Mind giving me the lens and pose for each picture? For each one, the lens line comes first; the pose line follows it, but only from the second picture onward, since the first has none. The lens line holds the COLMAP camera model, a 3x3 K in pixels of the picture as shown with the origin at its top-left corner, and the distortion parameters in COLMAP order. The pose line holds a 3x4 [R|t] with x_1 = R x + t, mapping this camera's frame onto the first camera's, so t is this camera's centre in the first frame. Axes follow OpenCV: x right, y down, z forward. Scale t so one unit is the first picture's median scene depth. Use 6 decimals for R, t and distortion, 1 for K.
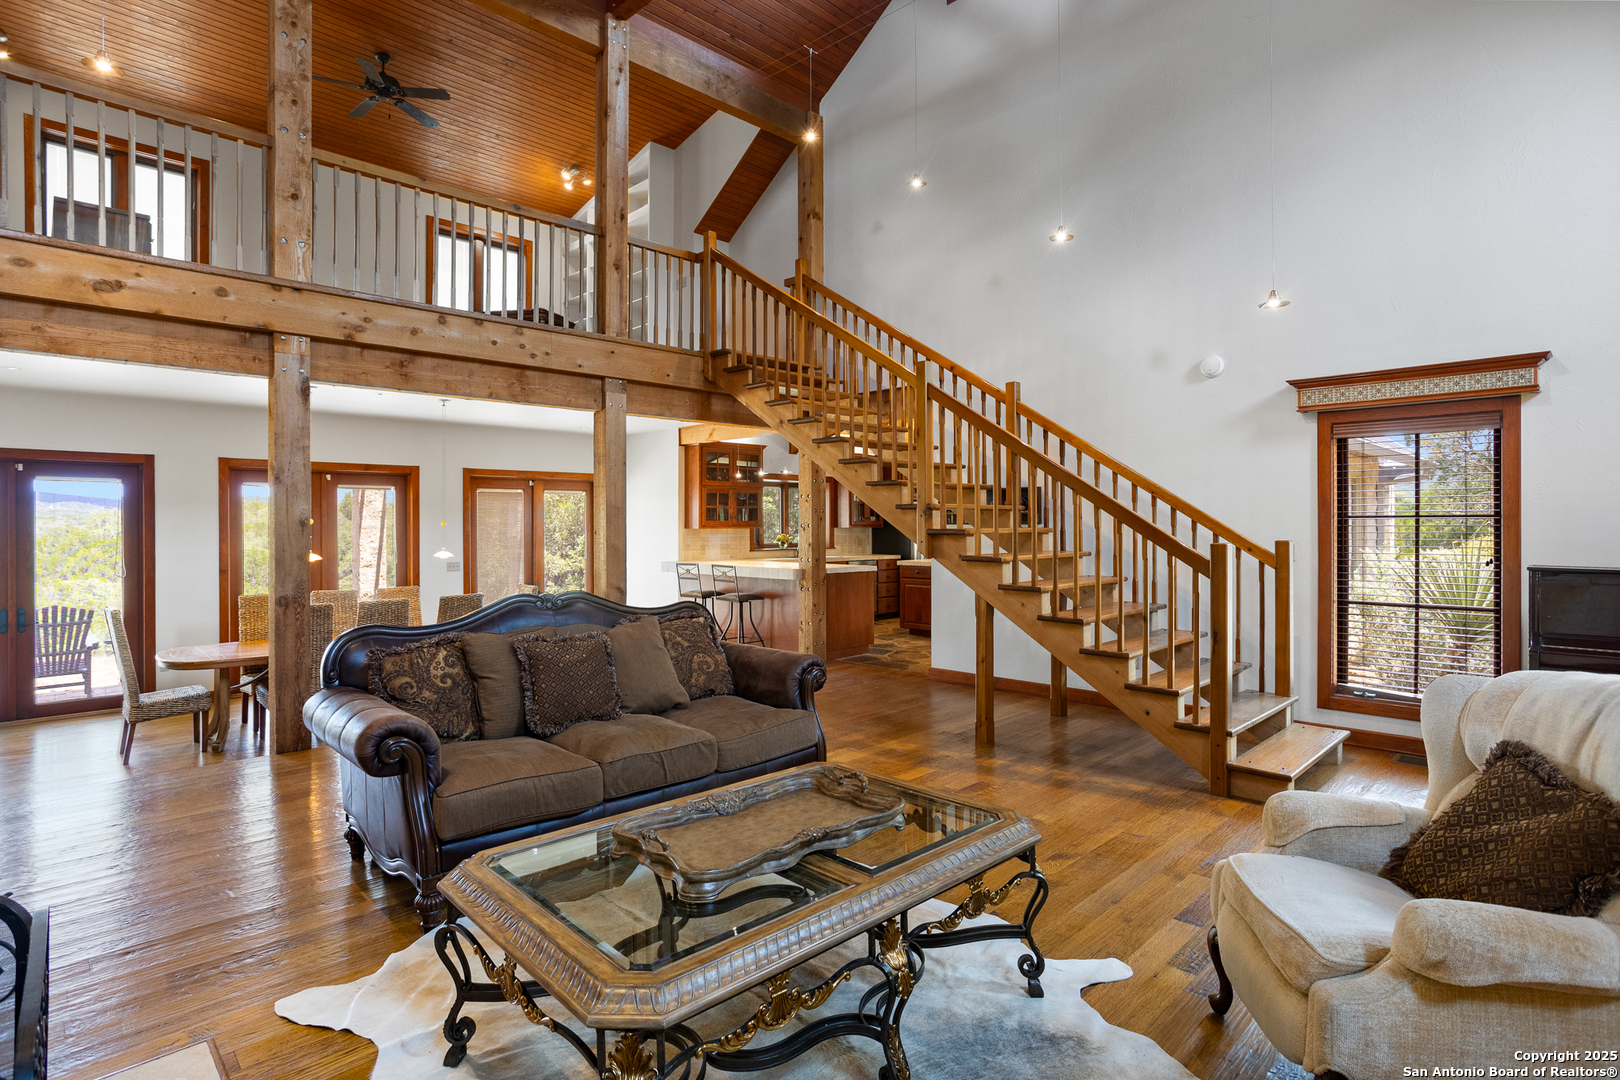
lens RADIAL K [[815.3, 0, 816.4], [0, 815.3, 539.1], [0, 0, 1]] dist [-0.037670, 0.010613]
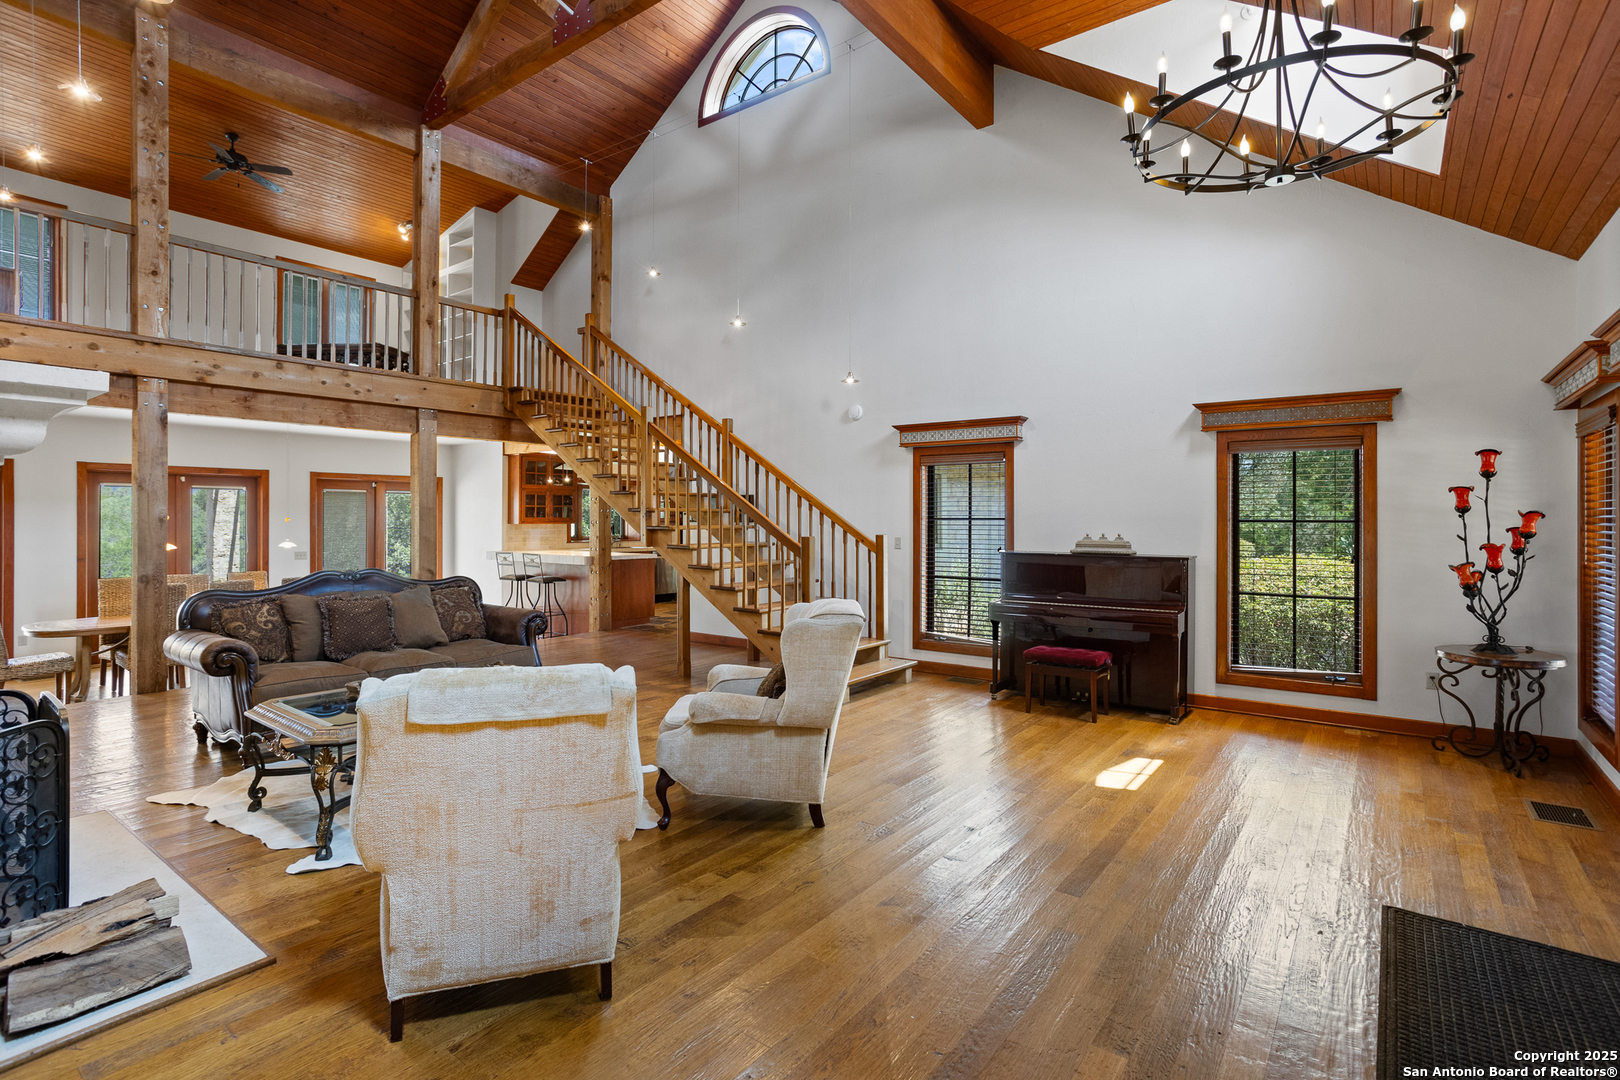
lens RADIAL K [[788.0, 0, 816.7], [0, 788.0, 528.0], [0, 0, 1]] dist [-0.037408, 0.020246]
pose [[0.989992, 0.002857, 0.141097, 0.204813], [-0.001913, 0.999975, -0.006828, -0.000139], [-0.141113, 0.006490, 0.989972, -0.341396]]
